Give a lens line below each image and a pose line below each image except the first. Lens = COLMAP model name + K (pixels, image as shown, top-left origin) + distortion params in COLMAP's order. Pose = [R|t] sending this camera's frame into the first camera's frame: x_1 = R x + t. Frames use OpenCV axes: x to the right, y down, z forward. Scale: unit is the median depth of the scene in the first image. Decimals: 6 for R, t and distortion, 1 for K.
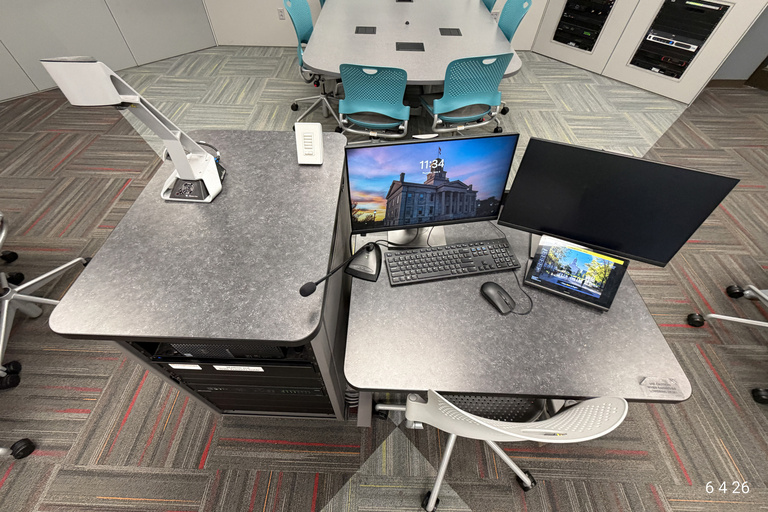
lens RADIAL K [[325.9, 0, 371.2], [0, 325.9, 251.5], [0, 0, 1]] dist [0.004180, -0.000681]
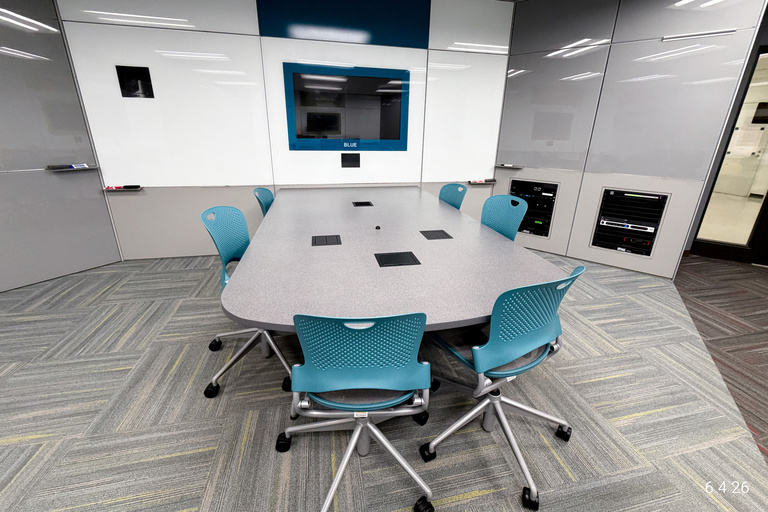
lens RADIAL K [[308.0, 0, 380.8], [0, 308.0, 230.9], [0, 0, 1]] dist [0.000569, 0.000093]
pose [[0.972876, -0.063329, 0.222490, -0.042236], [0.172237, 0.840356, -0.513941, -0.276116], [-0.154424, 0.538322, 0.828470, 0.346328]]
